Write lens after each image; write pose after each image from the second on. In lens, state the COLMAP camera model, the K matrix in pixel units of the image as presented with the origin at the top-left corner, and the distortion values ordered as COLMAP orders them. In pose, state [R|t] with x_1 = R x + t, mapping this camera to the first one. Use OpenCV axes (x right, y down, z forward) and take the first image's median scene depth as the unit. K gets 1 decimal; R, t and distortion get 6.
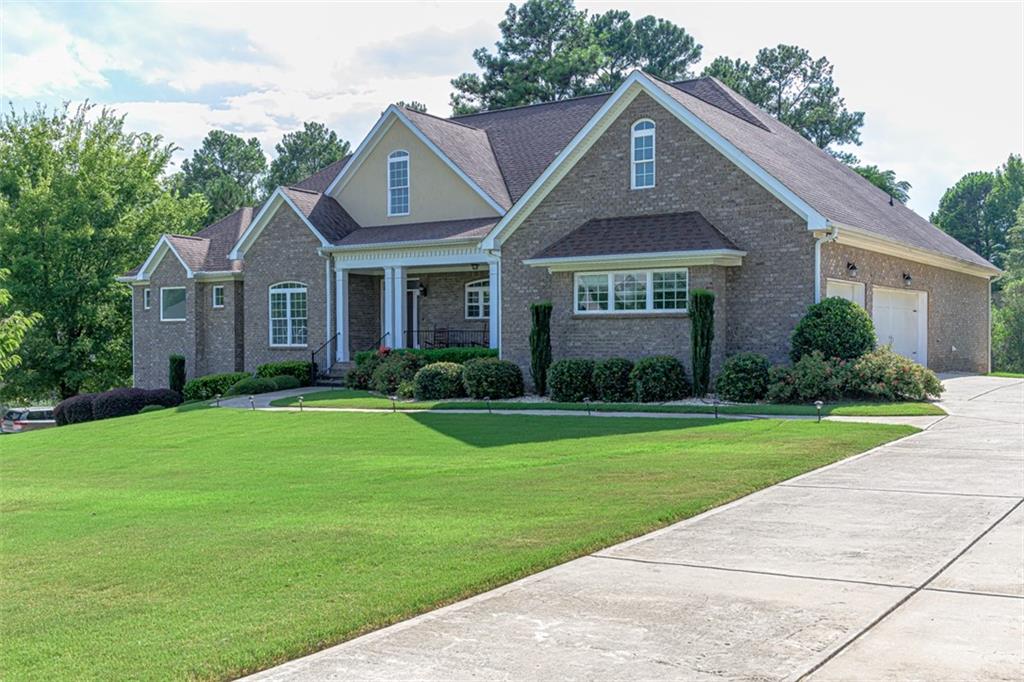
lens RADIAL K [[1026.0, 0, 535.1], [0, 1026.0, 365.3], [0, 0, 1]] dist [-0.007525, 0.000288]
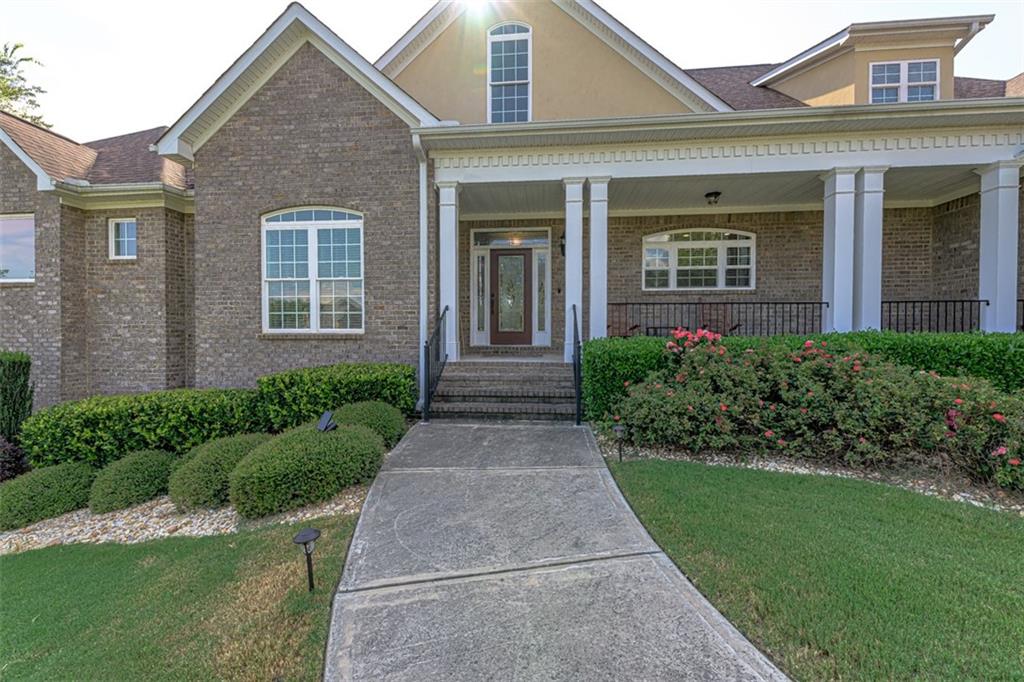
lens RADIAL K [[416.3, 0, 512.0], [0, 416.3, 341.0], [0, 0, 1]] dist [0.005617, -0.000193]
pose [[0.881256, -0.004229, 0.472620, -0.260870], [0.010716, 0.999882, -0.011035, -0.011434], [-0.472518, 0.014789, 0.881197, 0.797371]]
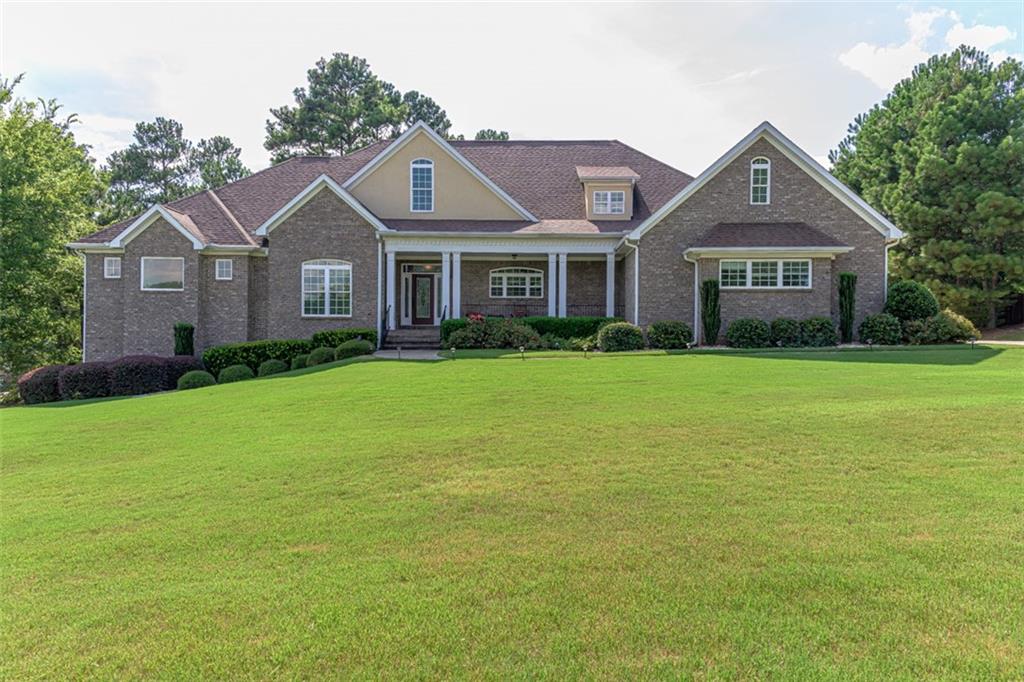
lens RADIAL K [[706.2, 0, 542.4], [0, 706.2, 334.1], [0, 0, 1]] dist [0.105618, -0.000249]
pose [[0.836125, 0.012495, 0.548396, -0.489745], [0.008111, 0.999350, -0.035137, 0.031380], [-0.548479, 0.033828, 0.835480, 0.224417]]
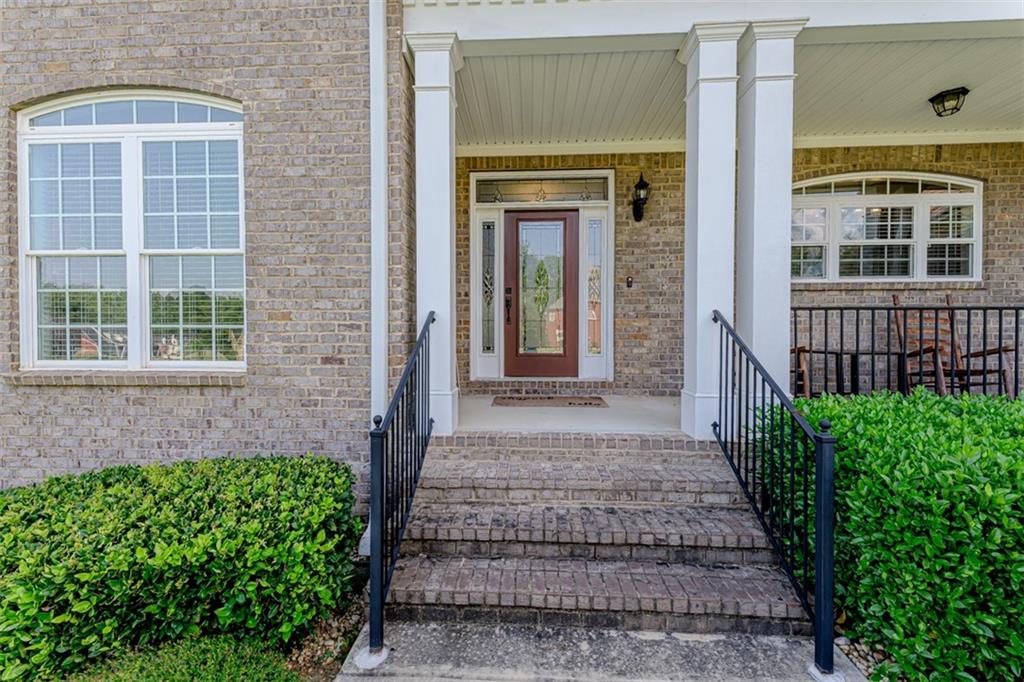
lens RADIAL K [[438.2, 0, 512.0], [0, 438.2, 341.0], [0, 0, 1]] dist [0.010229, -0.000327]
pose [[0.860050, -0.005347, 0.510181, -0.225739], [0.012134, 0.999877, -0.009976, -0.024039], [-0.510065, 0.014770, 0.860009, 0.902170]]
